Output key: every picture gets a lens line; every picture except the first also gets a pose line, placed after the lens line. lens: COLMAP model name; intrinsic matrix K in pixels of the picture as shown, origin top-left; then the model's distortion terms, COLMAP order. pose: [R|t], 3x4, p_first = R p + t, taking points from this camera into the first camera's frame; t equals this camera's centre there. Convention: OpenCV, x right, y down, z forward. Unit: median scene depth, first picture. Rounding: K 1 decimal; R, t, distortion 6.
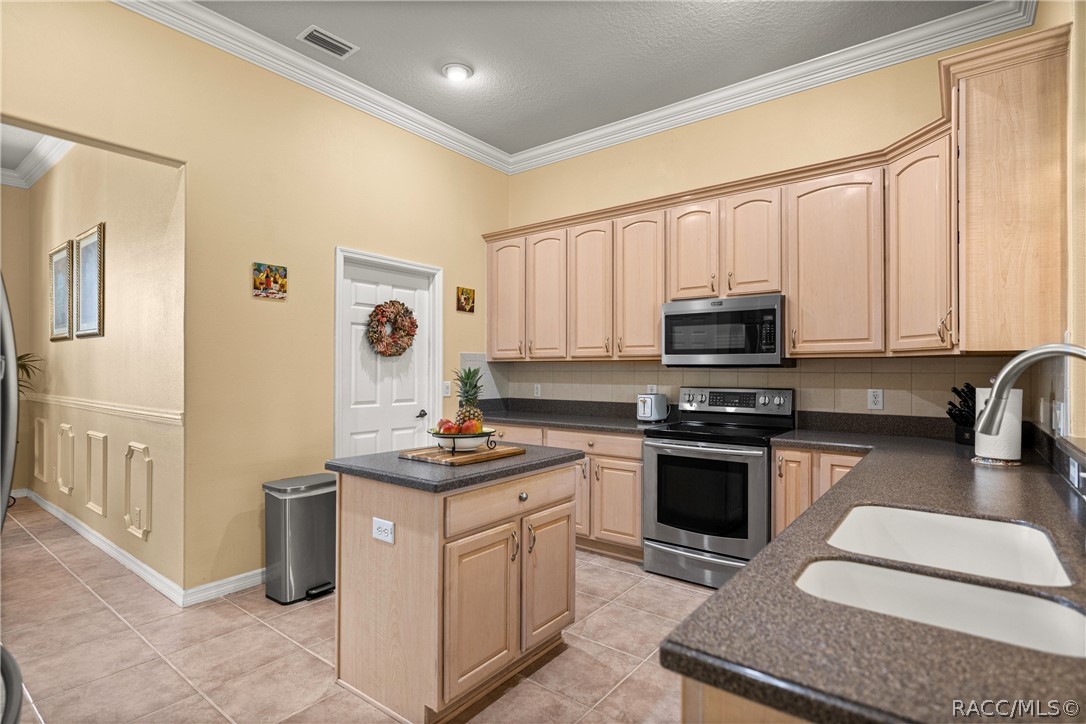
lens RADIAL K [[557.0, 0, 555.0], [0, 557.0, 363.2], [0, 0, 1]] dist [0.001726, -0.000634]
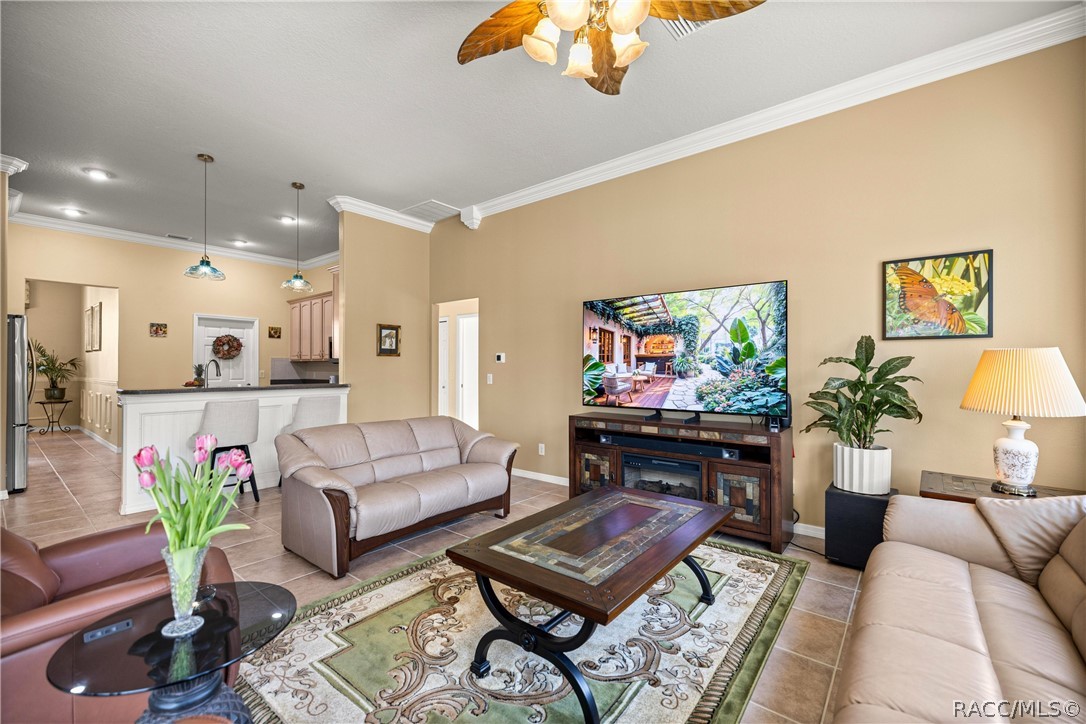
lens RADIAL K [[457.1, 0, 543.0], [0, 457.1, 362.0], [0, 0, 1]] dist [0.002734, -0.000042]
pose [[0.999868, -0.002442, -0.016069, 1.250253], [0.002464, 0.999996, 0.001370, -0.000908], [0.016066, -0.001410, 0.999870, -1.032799]]
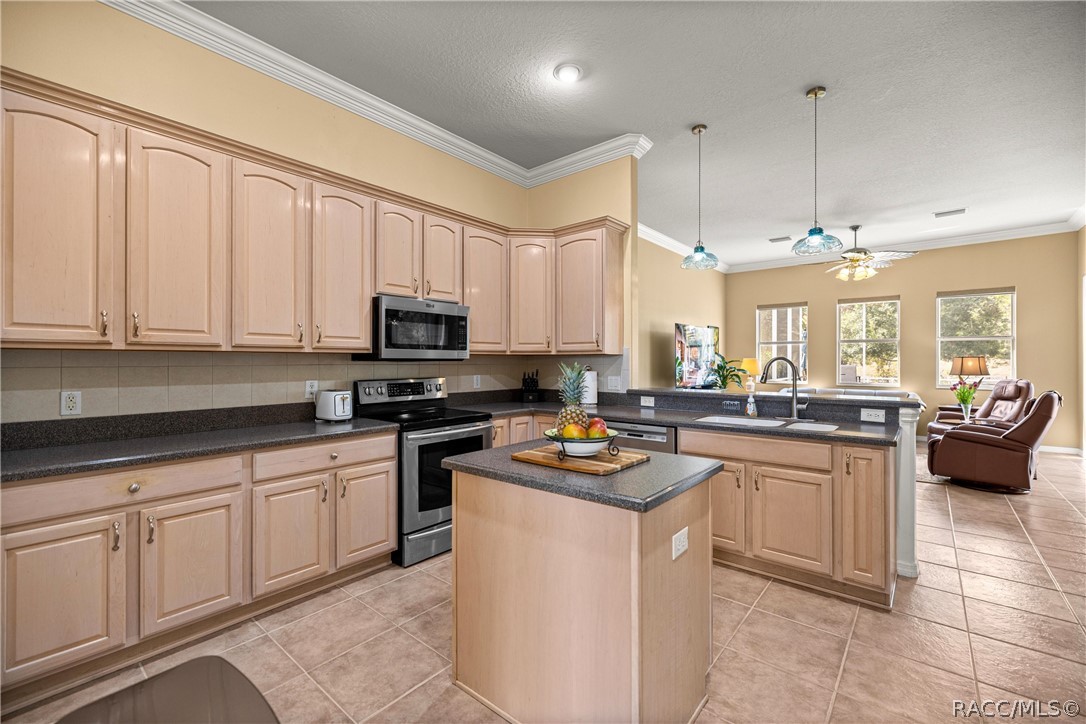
lens RADIAL K [[457.1, 0, 543.0], [0, 457.1, 362.0], [0, 0, 1]] dist [0.002734, -0.000042]
pose [[0.032297, -0.000682, 0.999478, -0.535857], [-0.008007, 0.999968, 0.000942, 0.005655], [-0.999446, -0.008033, 0.032291, 0.615439]]
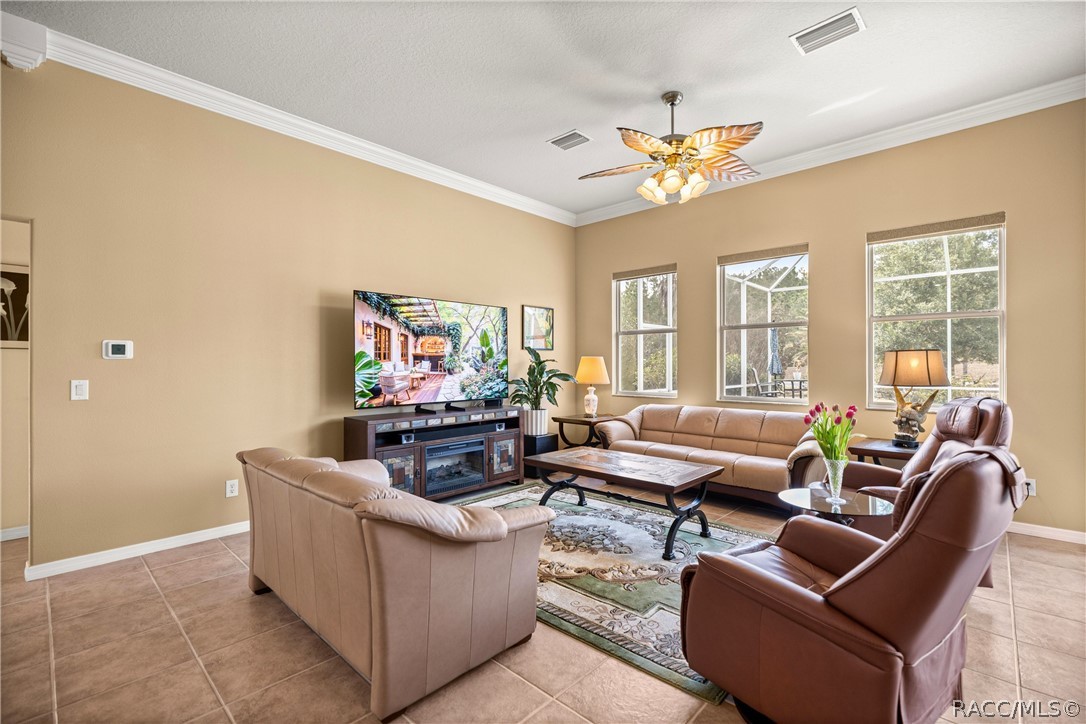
lens RADIAL K [[480.9, 0, 543.0], [0, 480.9, 362.0], [0, 0, 1]] dist [-0.001549, -0.000194]
pose [[0.085088, 0.003698, 0.996367, 0.310230], [-0.006679, 0.999973, -0.003141, 0.006750], [-0.996351, -0.006387, 0.085110, -0.369390]]
